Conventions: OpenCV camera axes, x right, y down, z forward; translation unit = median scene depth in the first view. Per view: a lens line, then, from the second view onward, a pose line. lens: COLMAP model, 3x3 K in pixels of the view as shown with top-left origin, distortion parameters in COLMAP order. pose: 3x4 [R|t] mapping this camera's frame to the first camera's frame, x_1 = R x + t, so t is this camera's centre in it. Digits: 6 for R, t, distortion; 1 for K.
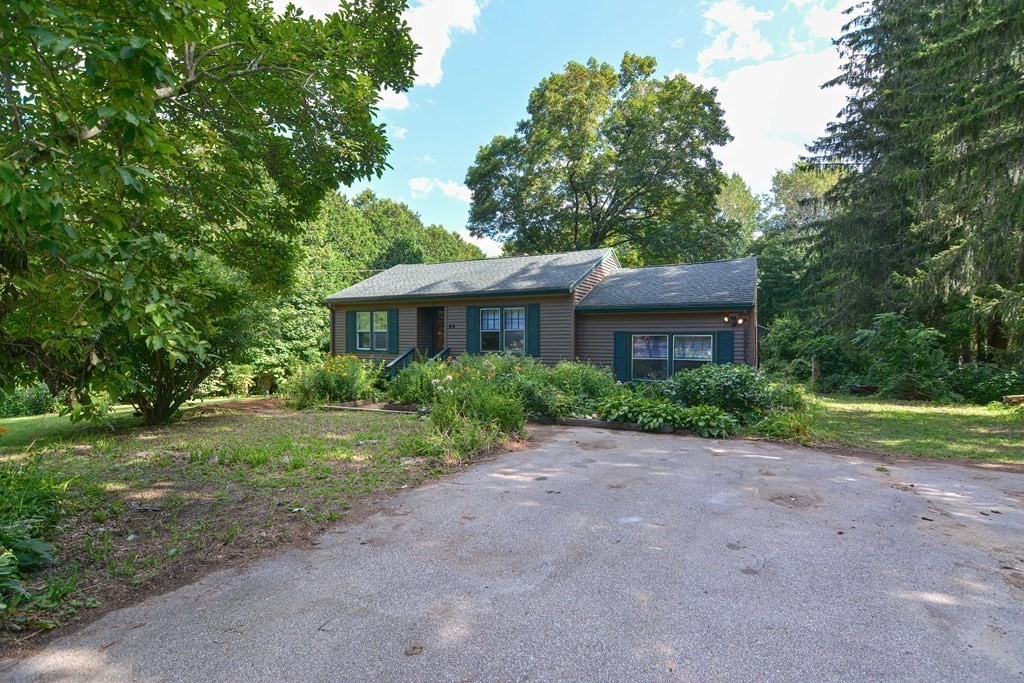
lens RADIAL K [[483.4, 0, 512.0], [0, 483.4, 341.5], [0, 0, 1]] dist [0.002702, 0.000359]
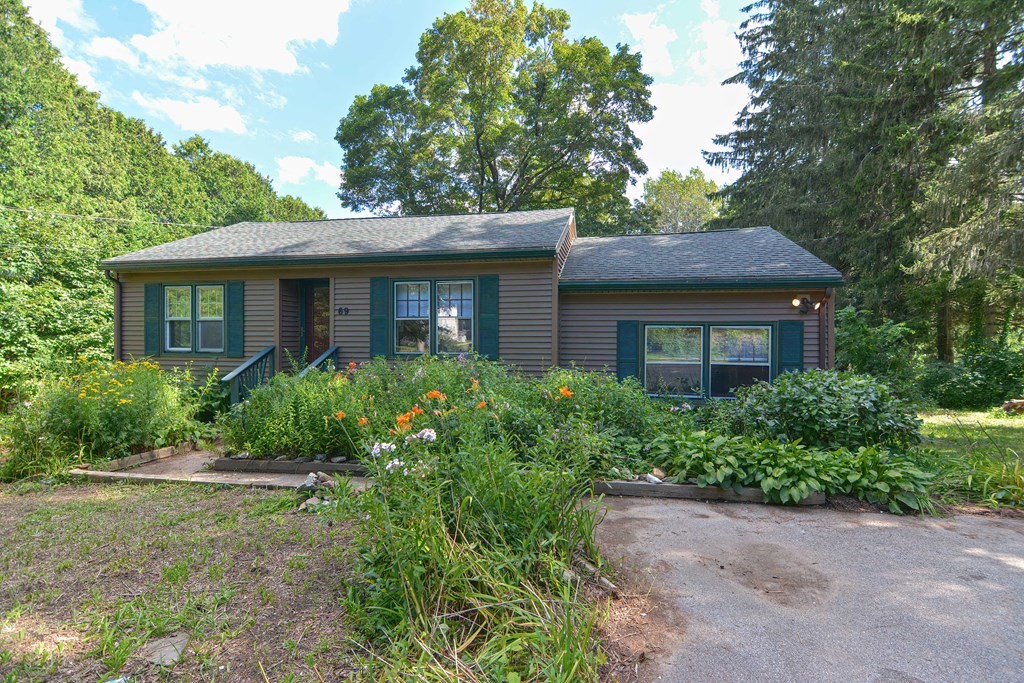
lens RADIAL K [[489.6, 0, 511.1], [0, 489.6, 345.9], [0, 0, 1]] dist [-0.002348, -0.008646]
pose [[0.962340, 0.000489, 0.271849, -0.056669], [-0.002415, 0.999974, 0.006749, 0.004619], [-0.271839, -0.007152, 0.962316, 0.228236]]
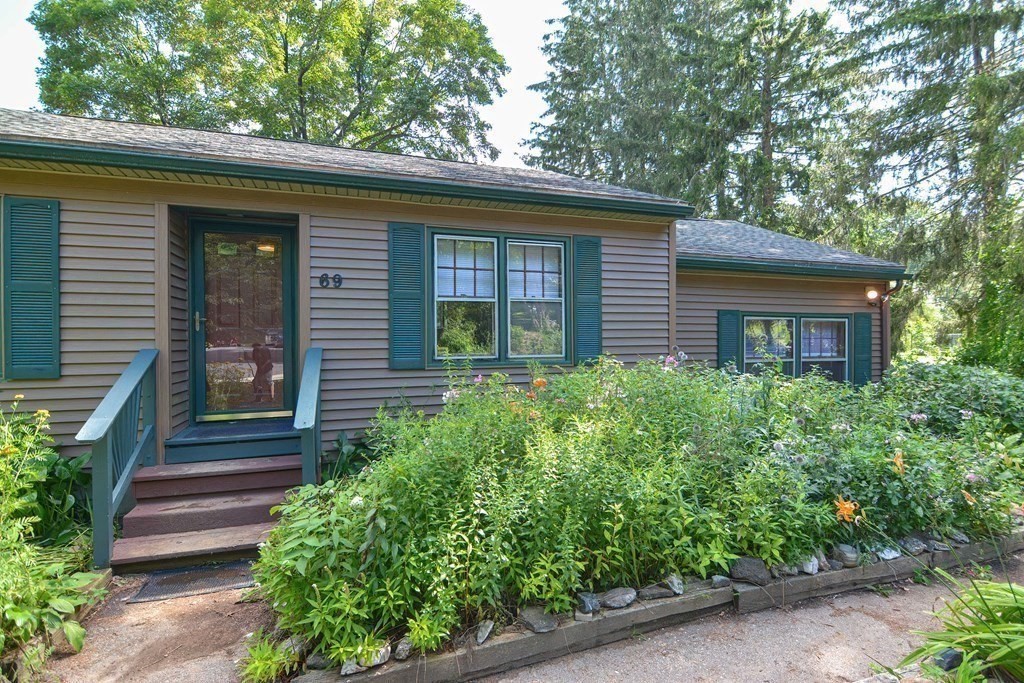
lens RADIAL K [[492.1, 0, 512.0], [0, 492.1, 341.5], [0, 0, 1]] dist [-0.000841, -0.000645]
pose [[0.696049, -0.006801, 0.717962, -0.173369], [0.007663, 0.999969, 0.002042, 0.005319], [-0.717953, 0.004080, 0.696080, 0.440591]]
